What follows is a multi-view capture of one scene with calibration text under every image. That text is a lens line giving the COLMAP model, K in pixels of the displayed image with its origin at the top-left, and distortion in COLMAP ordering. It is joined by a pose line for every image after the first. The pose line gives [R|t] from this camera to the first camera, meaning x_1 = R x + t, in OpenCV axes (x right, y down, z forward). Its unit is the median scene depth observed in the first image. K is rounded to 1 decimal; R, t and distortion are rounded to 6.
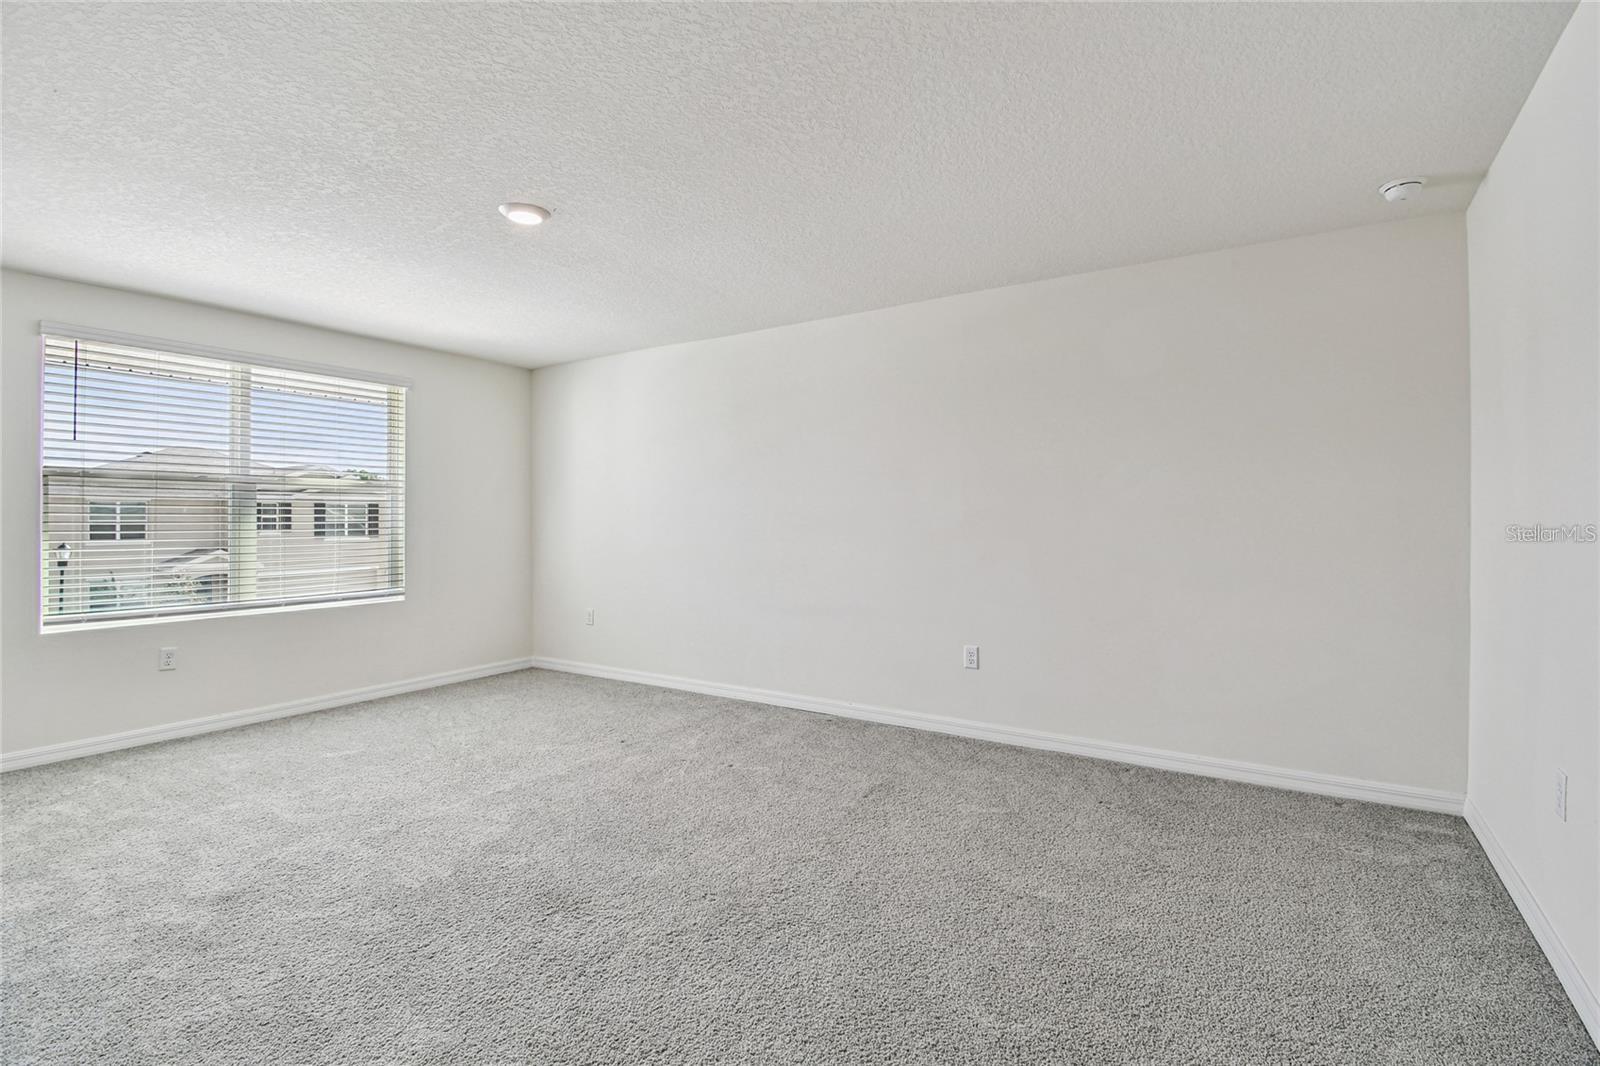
lens RADIAL K [[716.7, 0, 818.9], [0, 716.7, 533.9], [0, 0, 1]] dist [-0.000978, -0.000218]
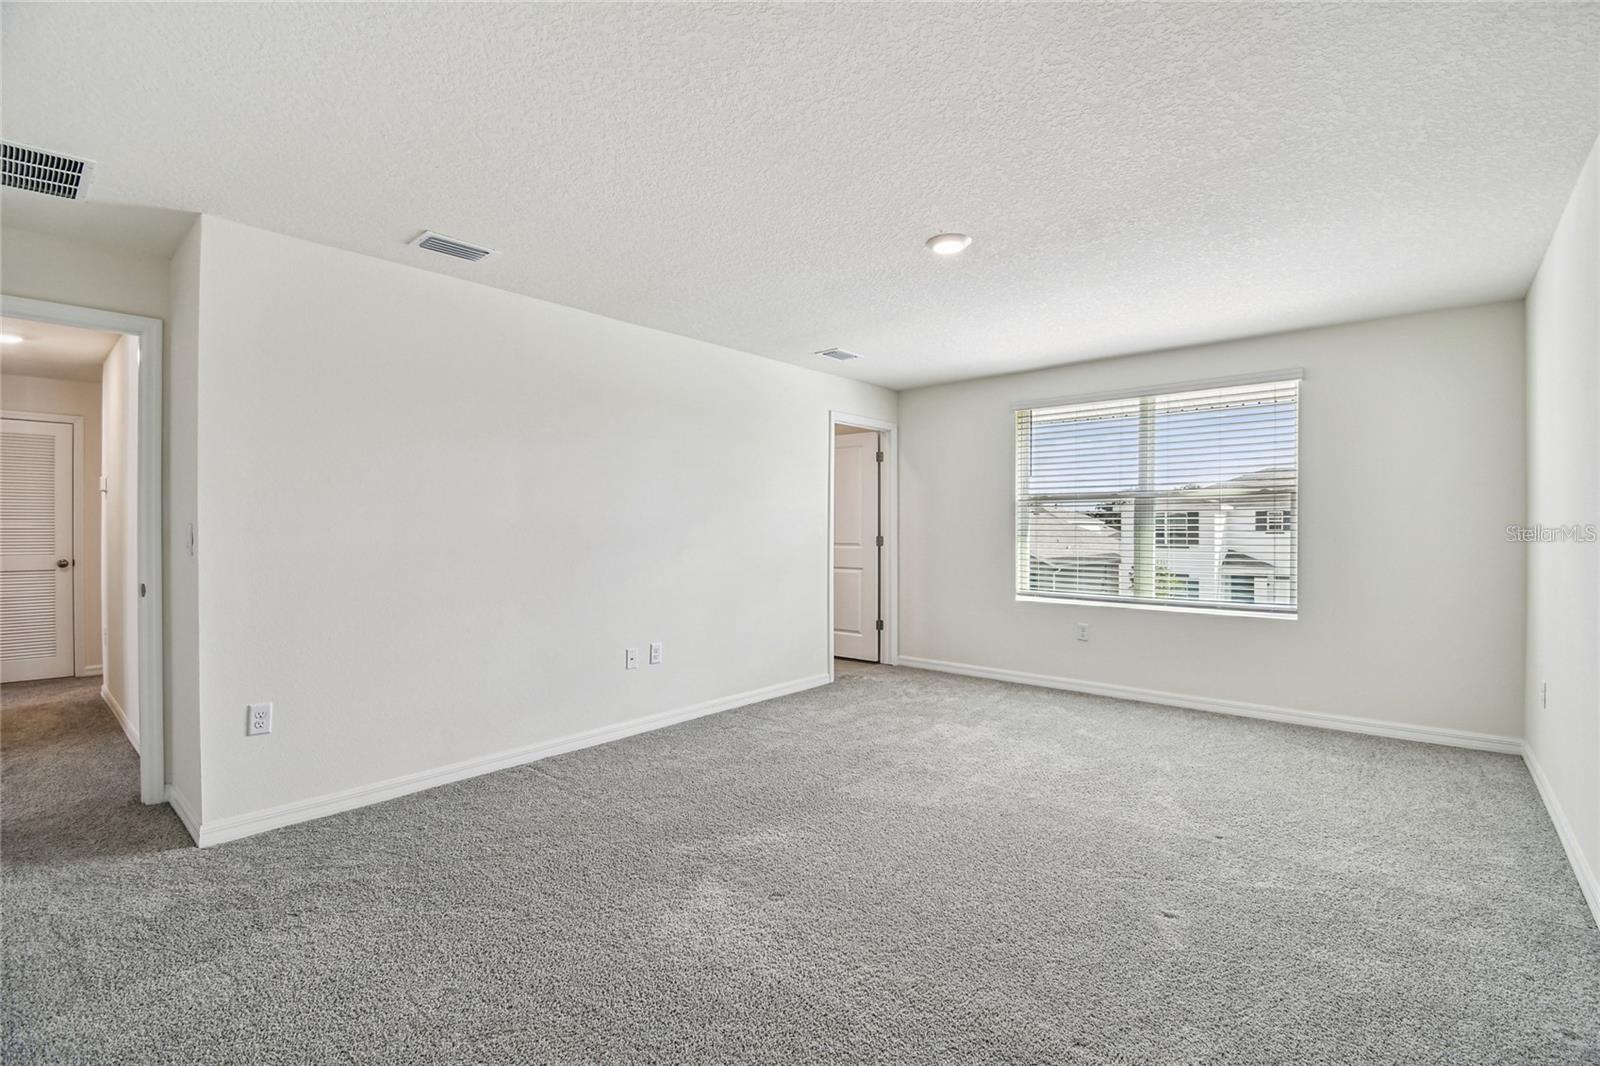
lens RADIAL K [[716.7, 0, 818.9], [0, 716.7, 533.9], [0, 0, 1]] dist [-0.000978, -0.000218]
pose [[-0.129638, 0.007812, -0.991531, 0.449677], [-0.021885, 0.999703, 0.010738, -0.012060], [0.991320, 0.023092, -0.129429, 0.631159]]
